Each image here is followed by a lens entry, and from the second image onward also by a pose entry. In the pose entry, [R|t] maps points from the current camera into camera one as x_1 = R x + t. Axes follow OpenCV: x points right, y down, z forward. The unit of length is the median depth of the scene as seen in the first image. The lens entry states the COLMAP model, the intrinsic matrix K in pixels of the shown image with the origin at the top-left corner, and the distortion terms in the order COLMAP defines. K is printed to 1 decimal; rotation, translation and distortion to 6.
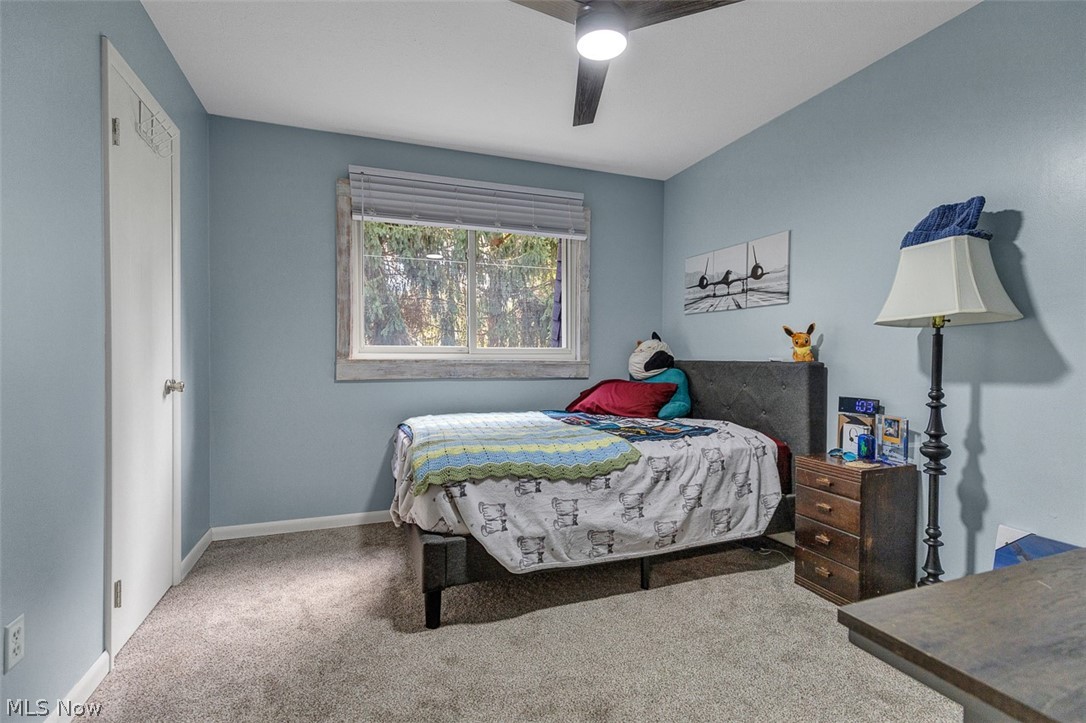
lens RADIAL K [[498.1, 0, 541.2], [0, 498.1, 362.4], [0, 0, 1]] dist [0.003047, 0.000375]
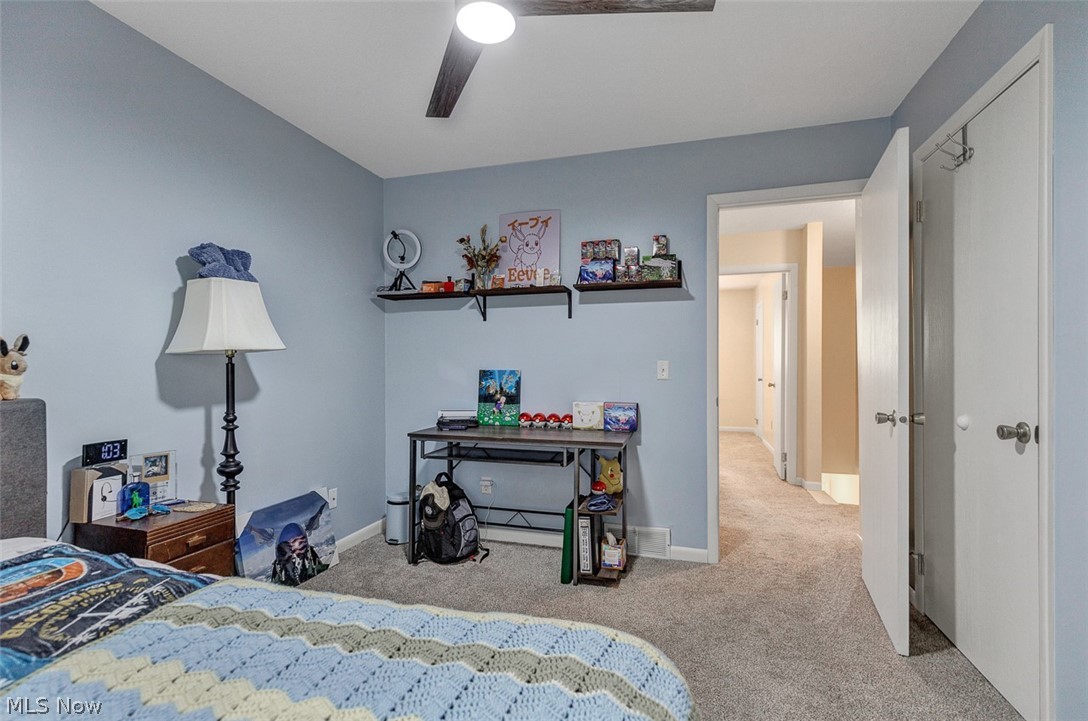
lens RADIAL K [[499.0, 0, 544.0], [0, 499.0, 363.9], [0, 0, 1]] dist [0.003047, 0.000375]
pose [[-0.794679, 0.004788, 0.607011, -0.415837], [0.006553, 0.999978, 0.000692, -0.050147], [-0.606995, 0.004528, -0.794693, 1.442382]]
